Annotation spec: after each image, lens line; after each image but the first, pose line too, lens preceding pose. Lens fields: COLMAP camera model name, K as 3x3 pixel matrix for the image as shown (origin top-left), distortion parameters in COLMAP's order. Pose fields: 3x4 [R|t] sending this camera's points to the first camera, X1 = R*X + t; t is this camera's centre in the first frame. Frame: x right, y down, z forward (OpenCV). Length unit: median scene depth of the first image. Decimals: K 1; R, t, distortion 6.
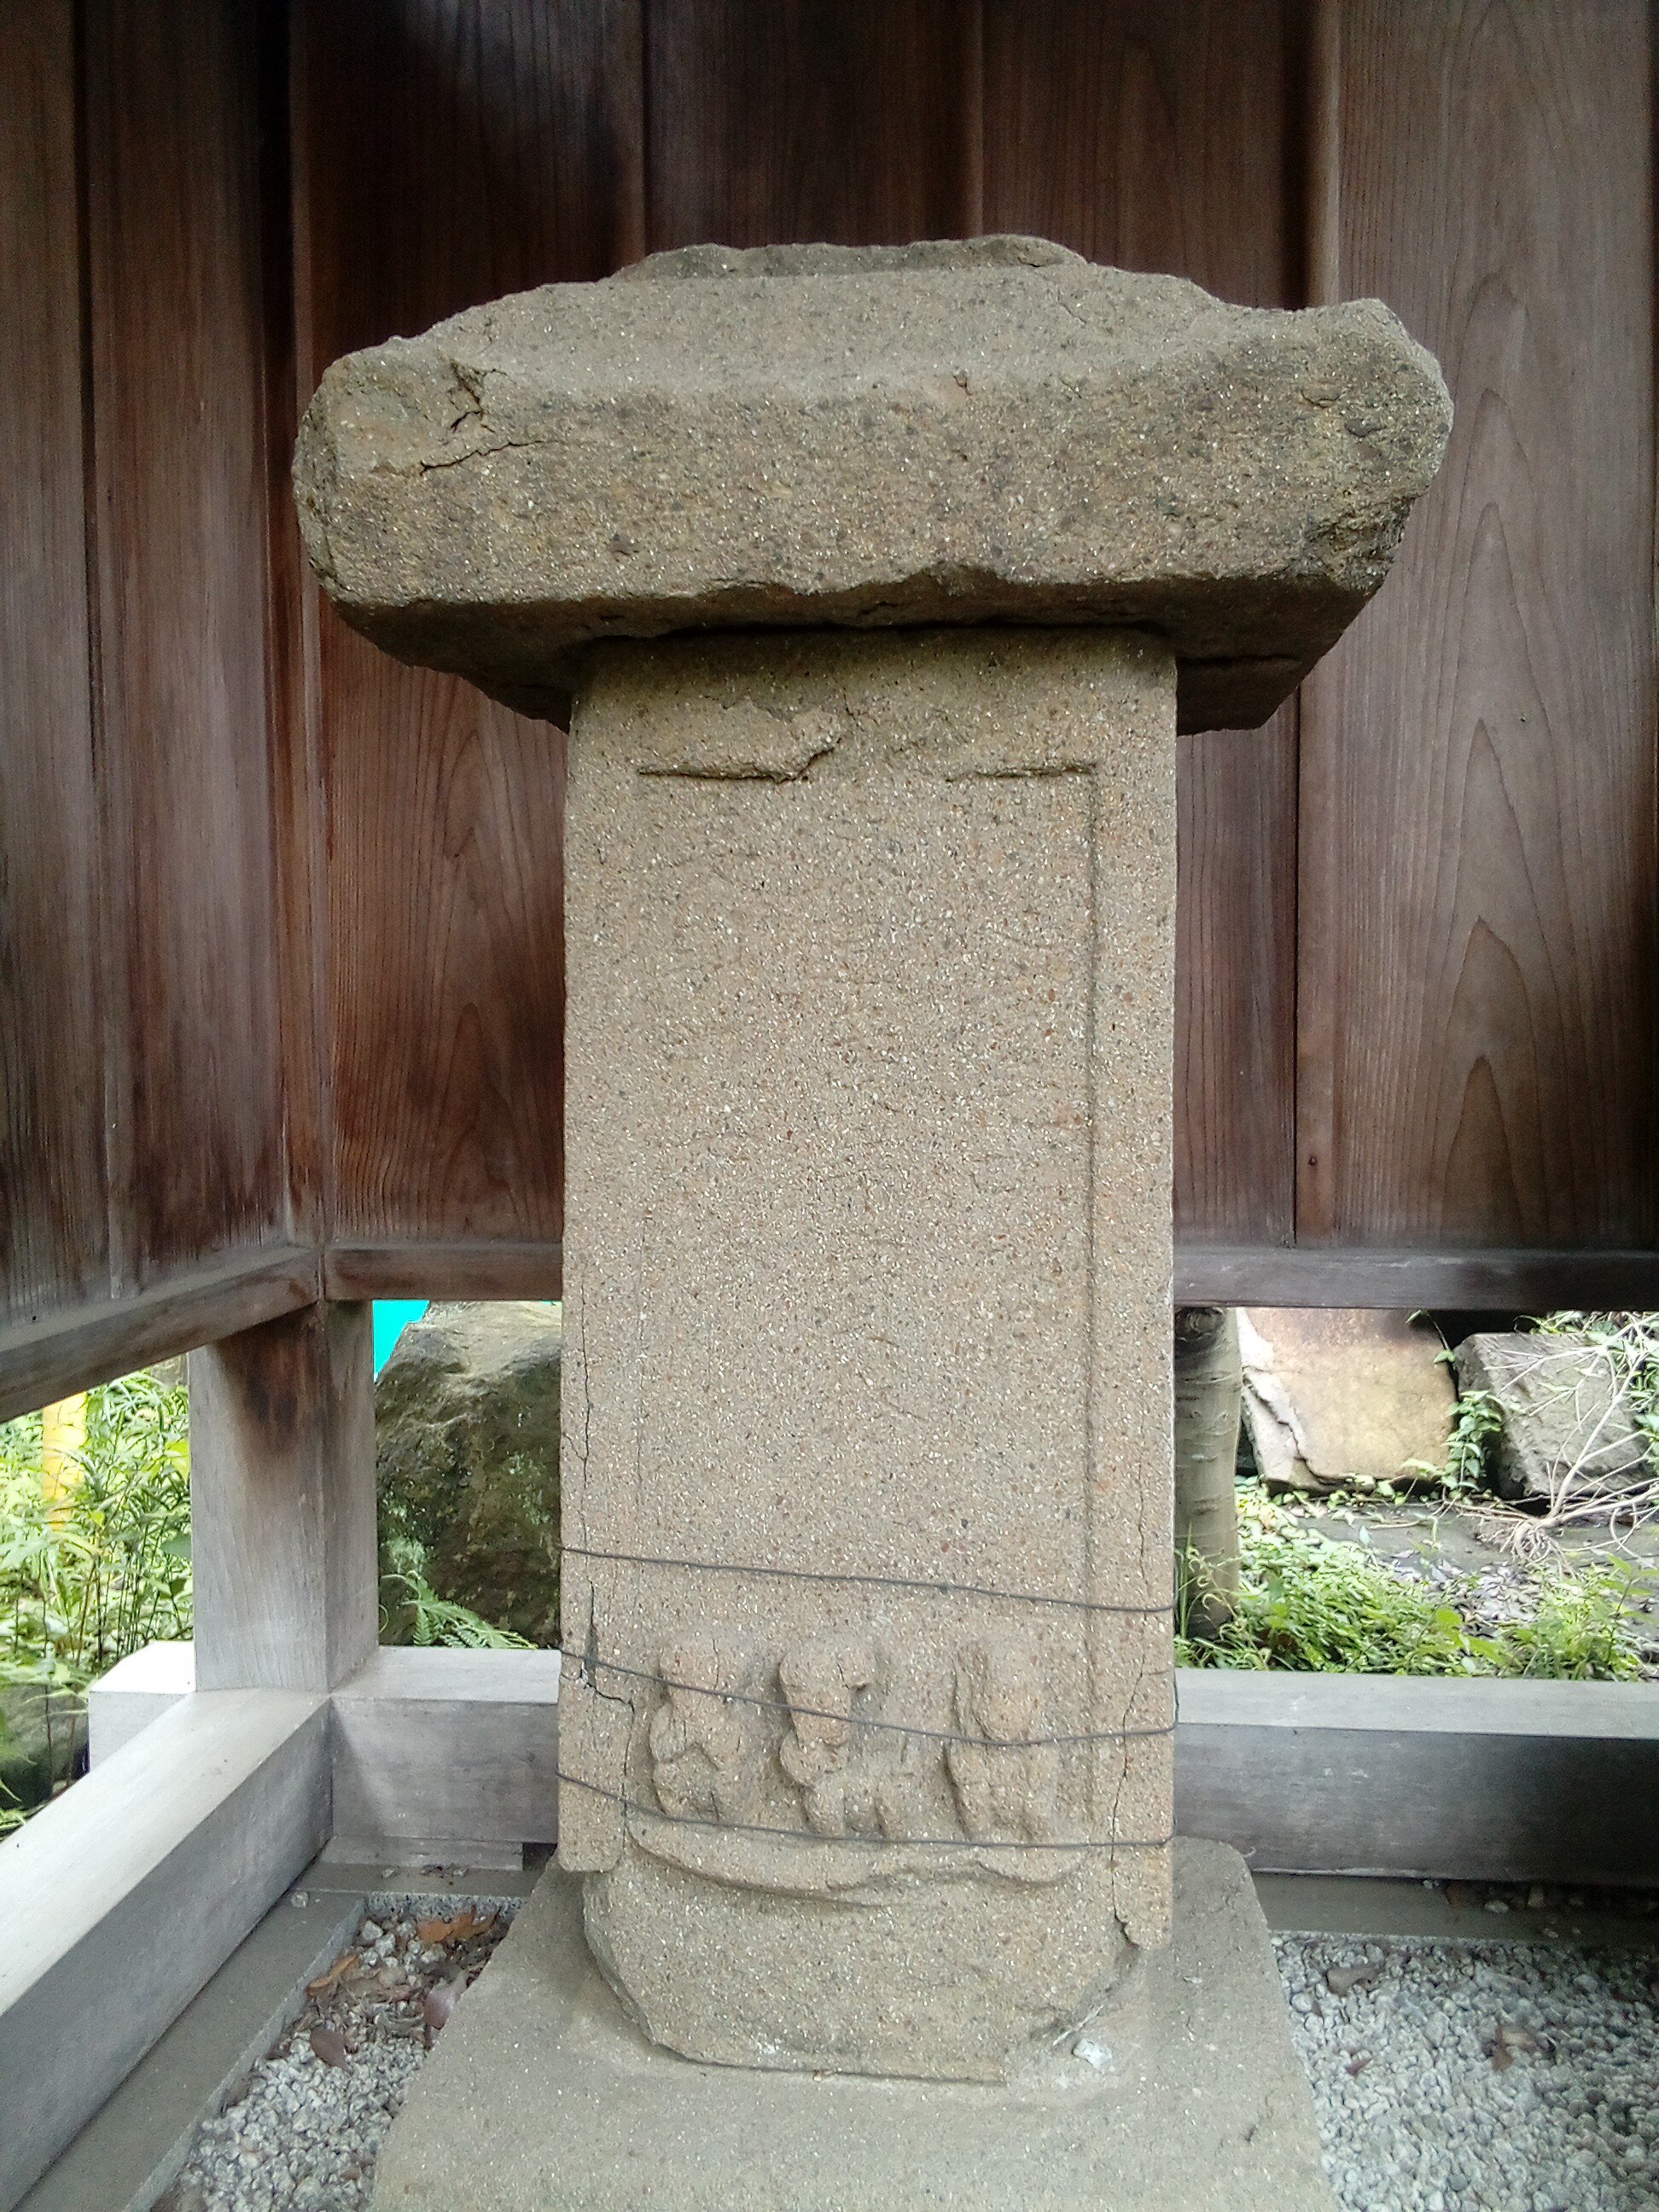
lens RADIAL K [[1870.4, 0, 824.3], [0, 1870.4, 1100.1], [0, 0, 1]] dist [0.083348, -0.118154]
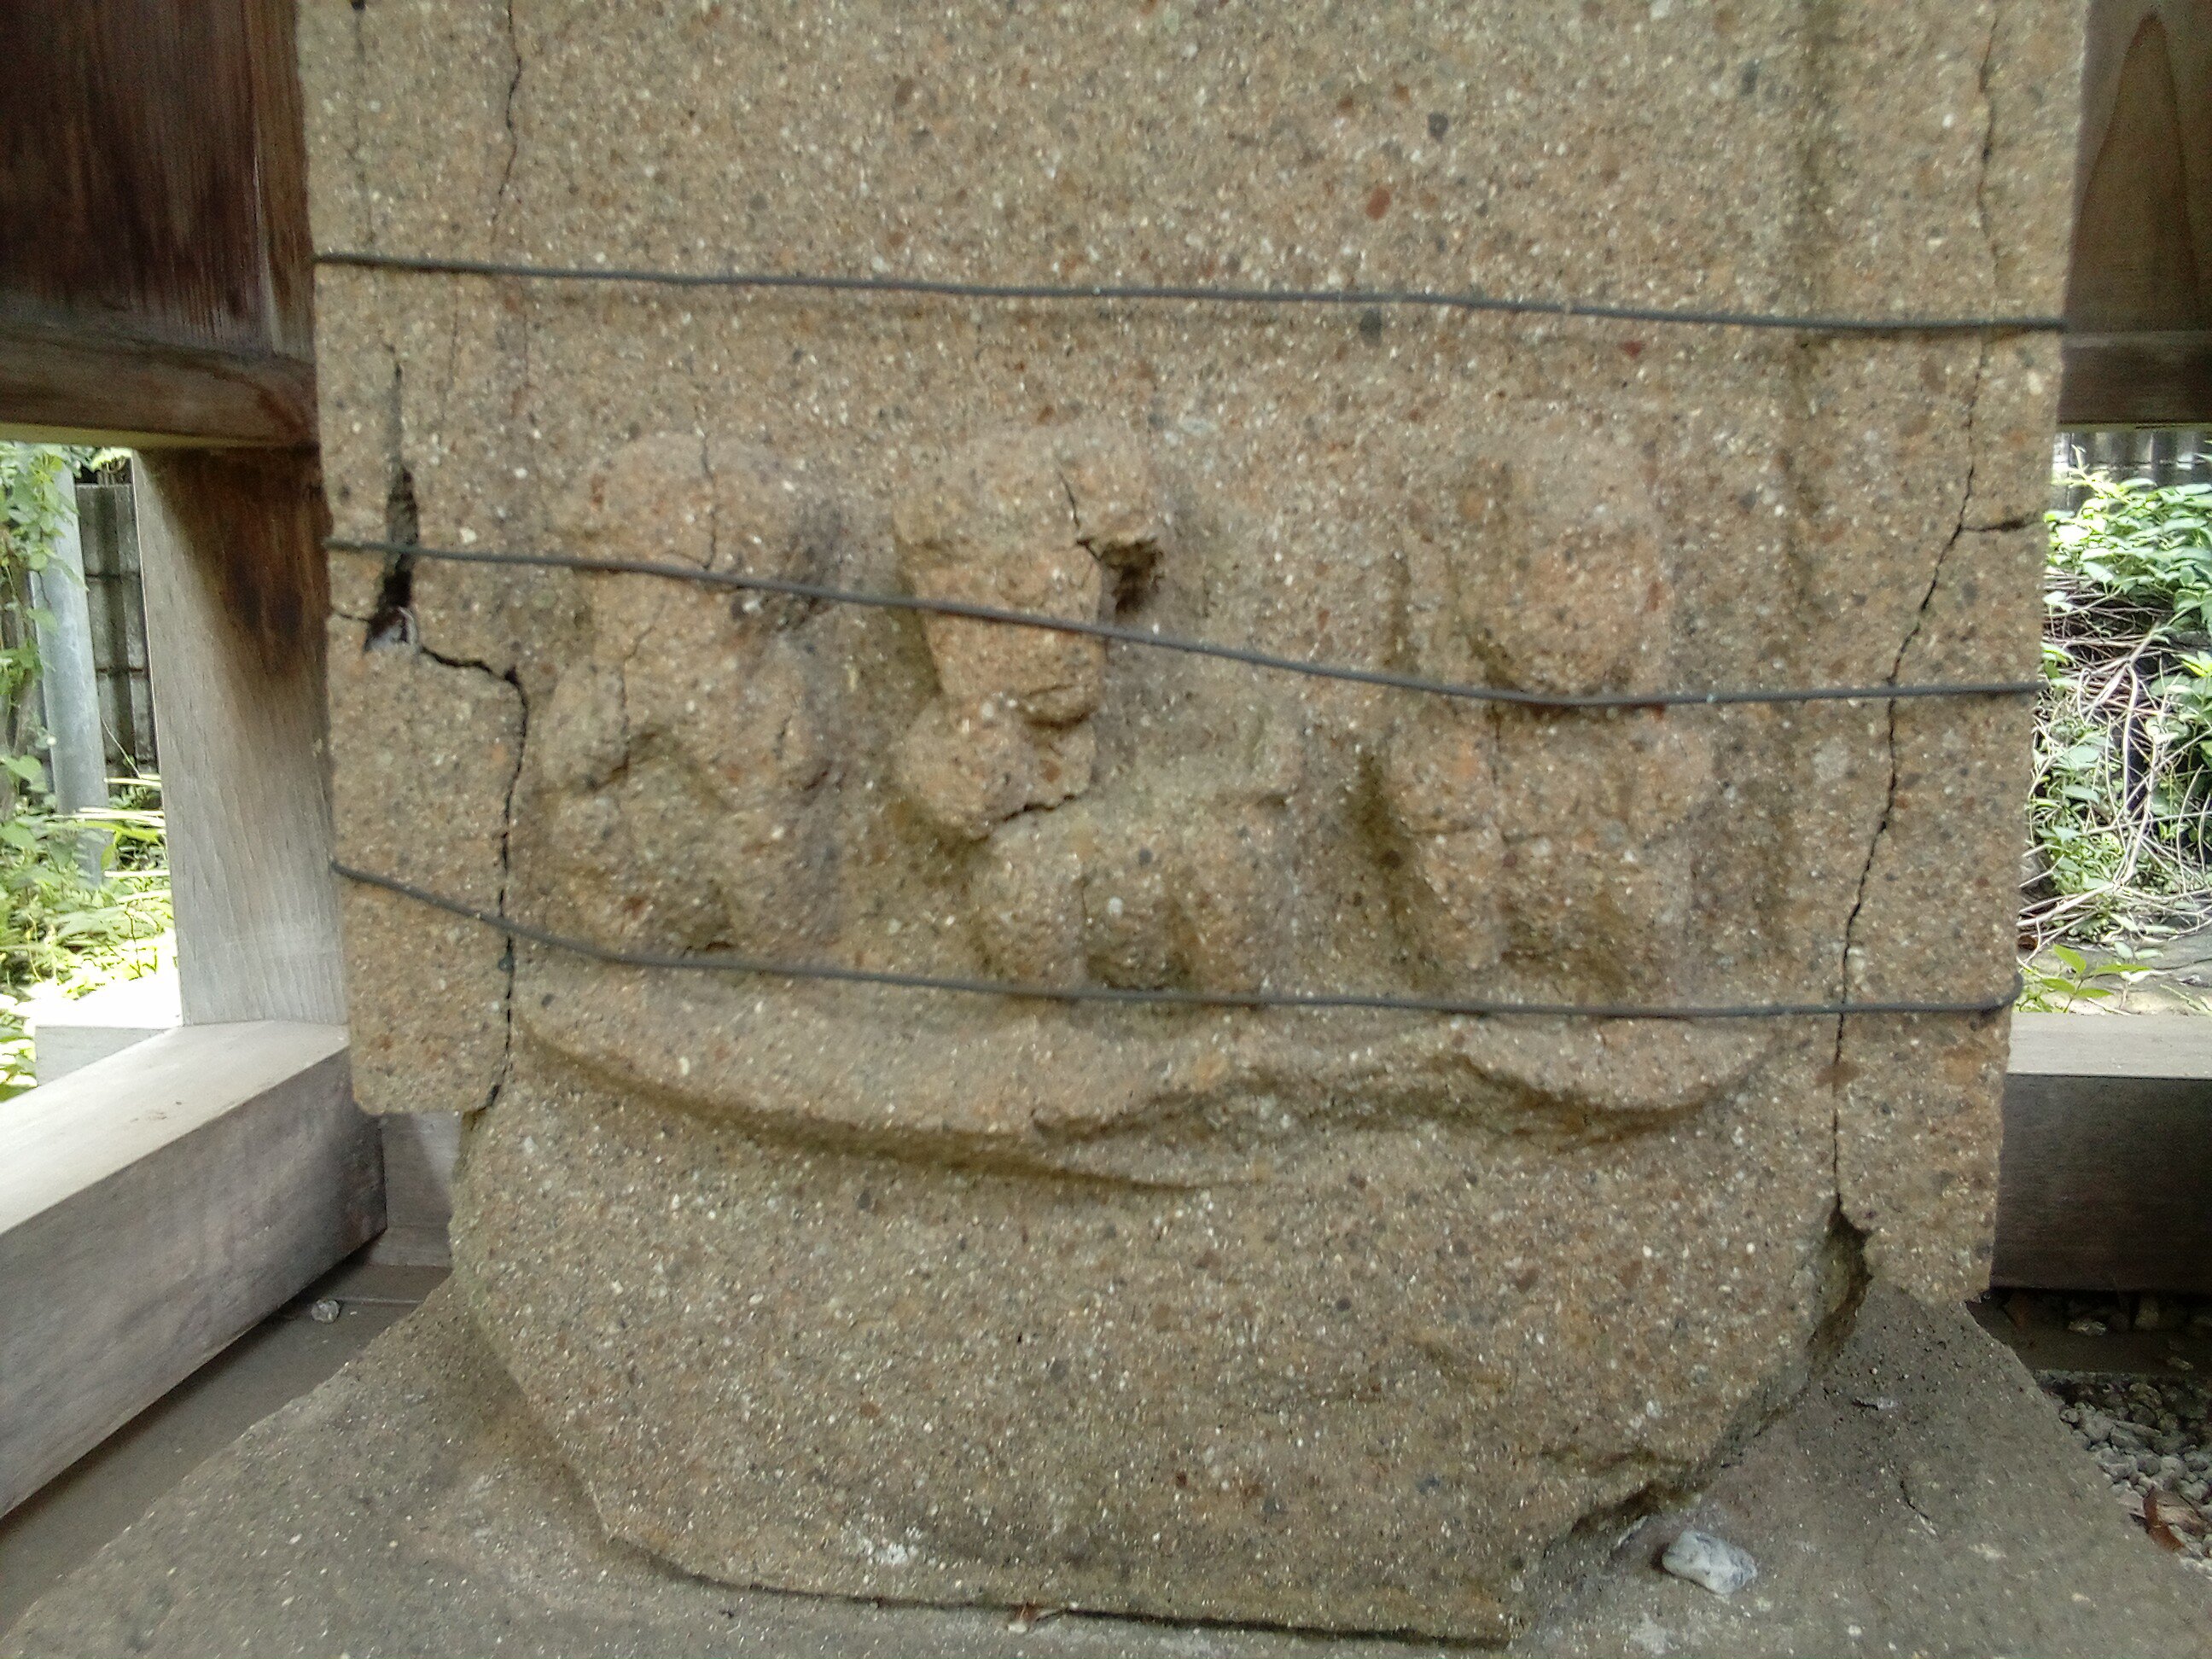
lens RADIAL K [[1870.4, 0, 1106.0], [0, 1870.4, 816.4], [0, 0, 1]] dist [0.083348, -0.118154]
pose [[0.999980, 0.002875, -0.005646, 0.016483], [-0.002213, 0.993490, 0.113894, 0.309901], [0.005937, -0.113879, 0.993477, 0.639721]]
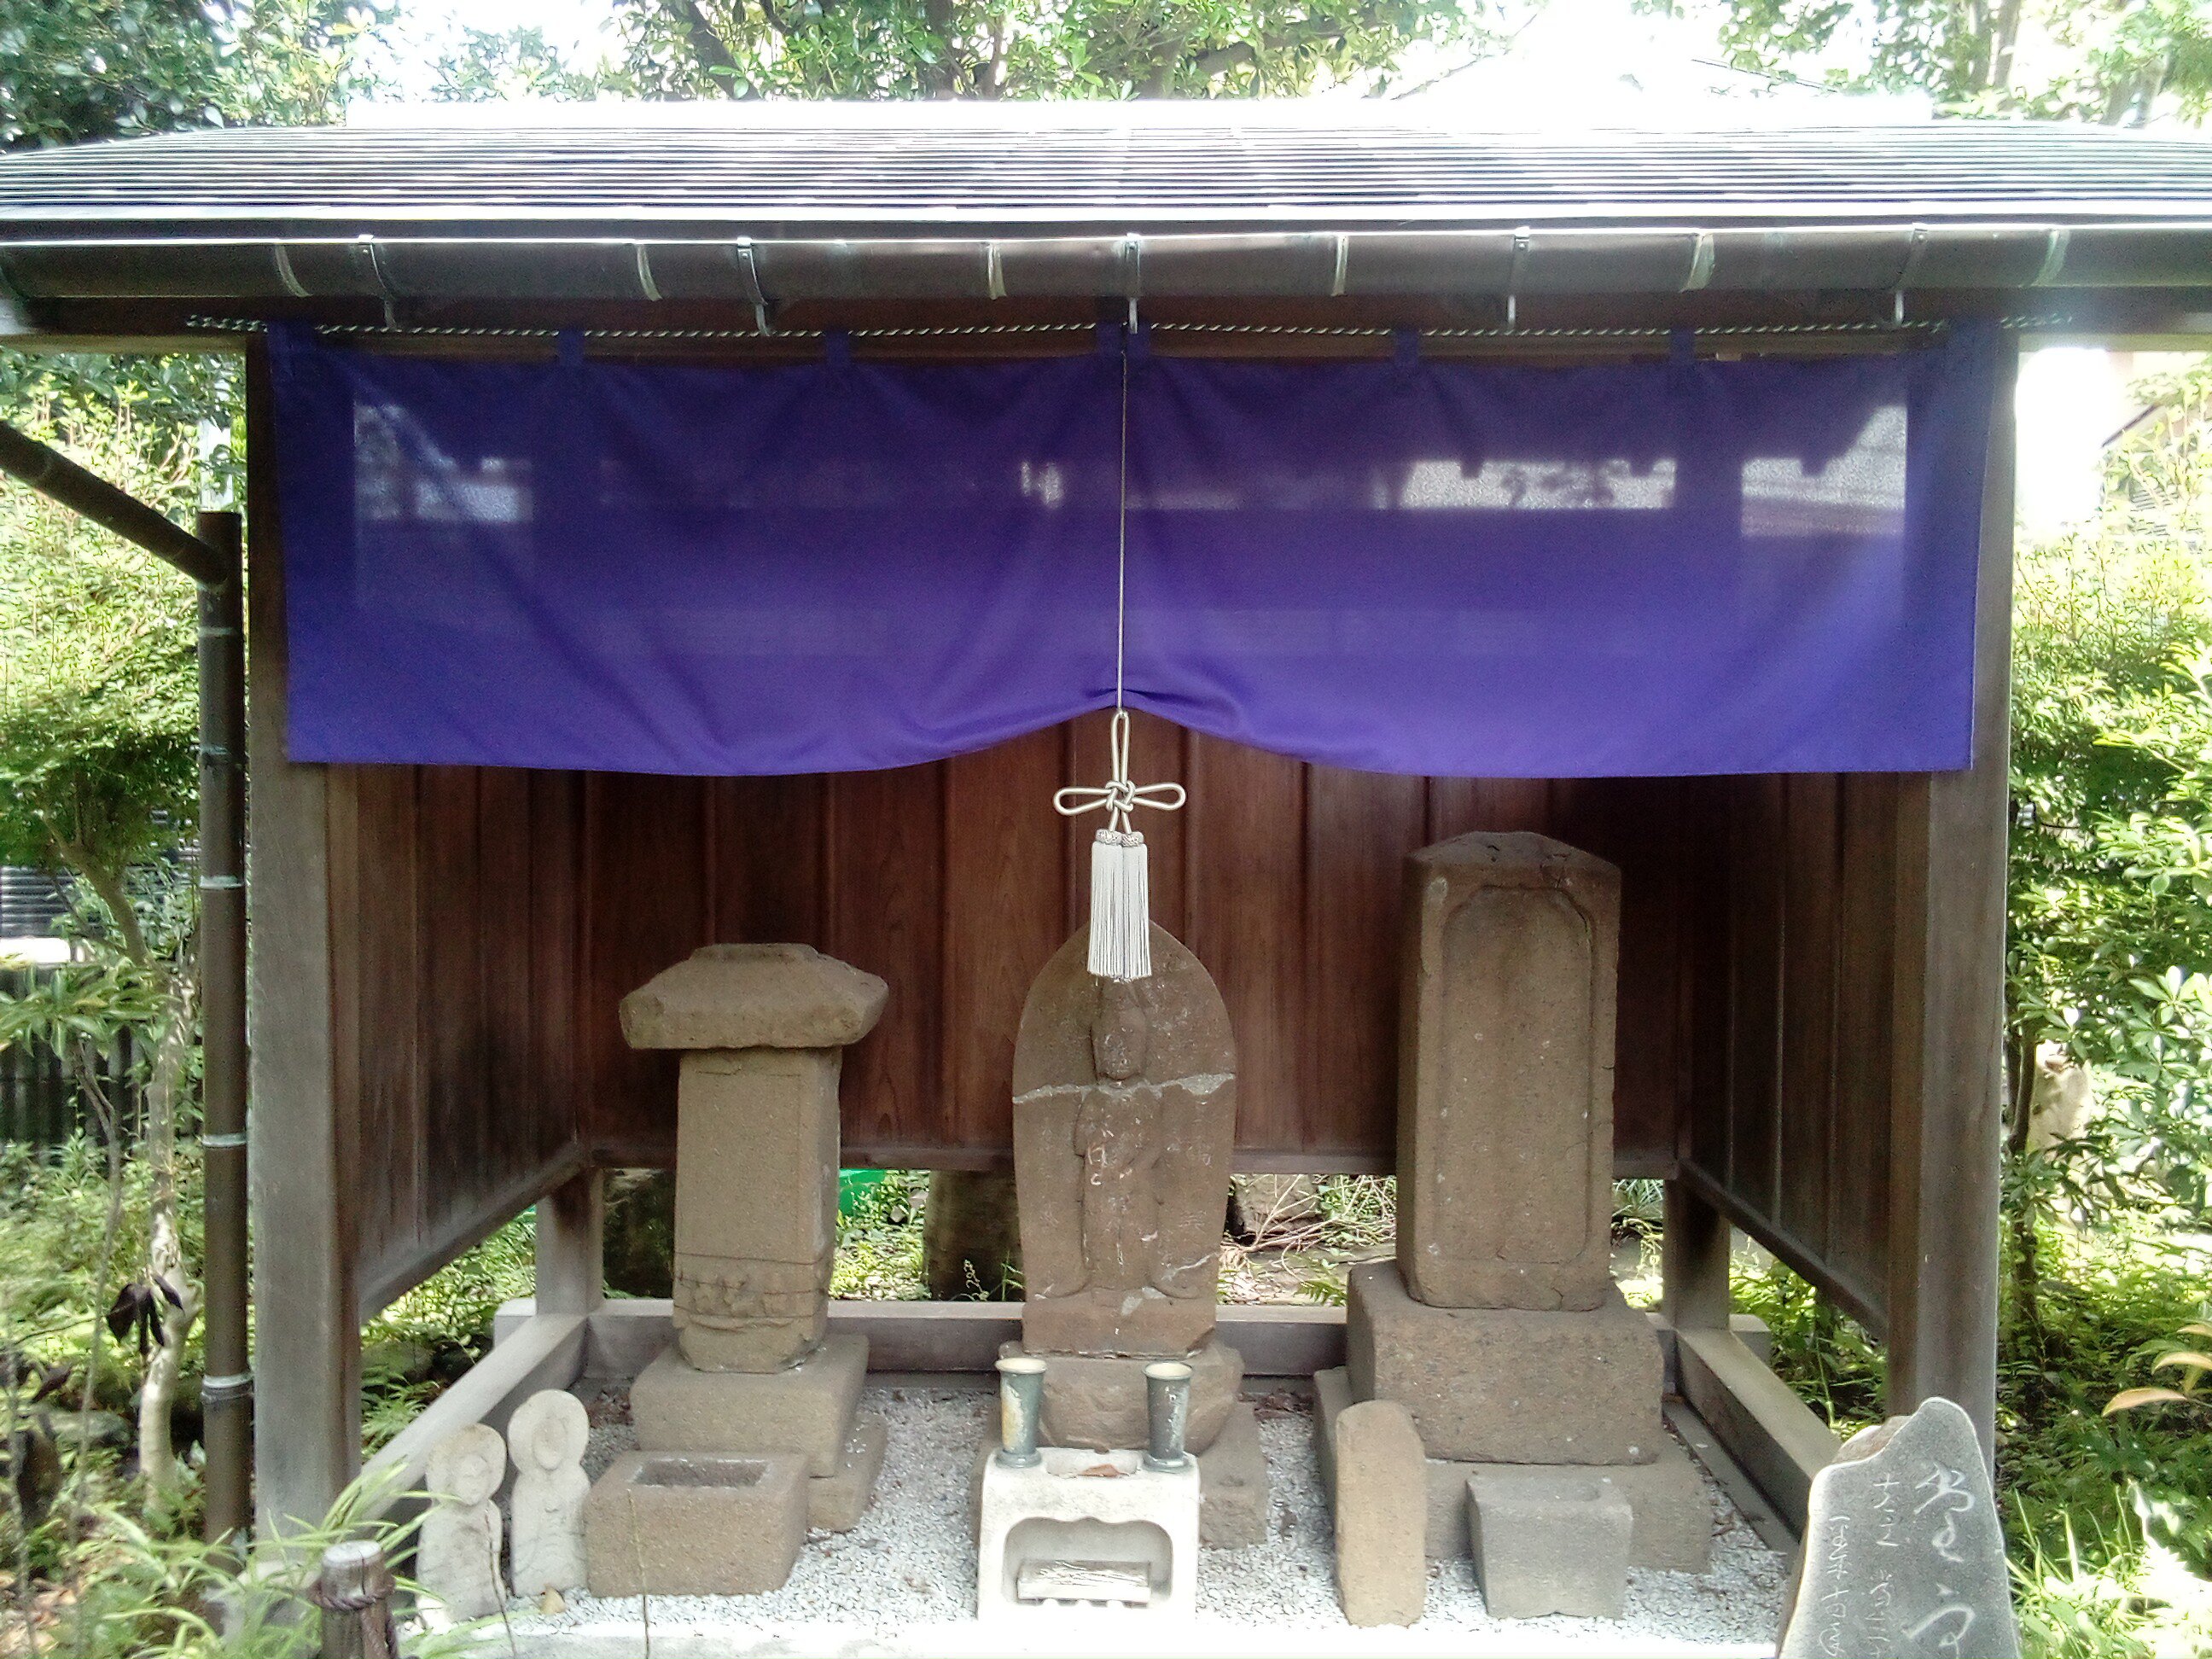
lens RADIAL K [[1870.4, 0, 1097.6], [0, 1870.4, 821.7], [0, 0, 1]] dist [0.083348, -0.118154]
pose [[0.996869, 0.011221, 0.078269, 0.481815], [-0.010470, 0.999895, -0.010009, -0.721869], [-0.078374, 0.009159, 0.996882, -3.420197]]
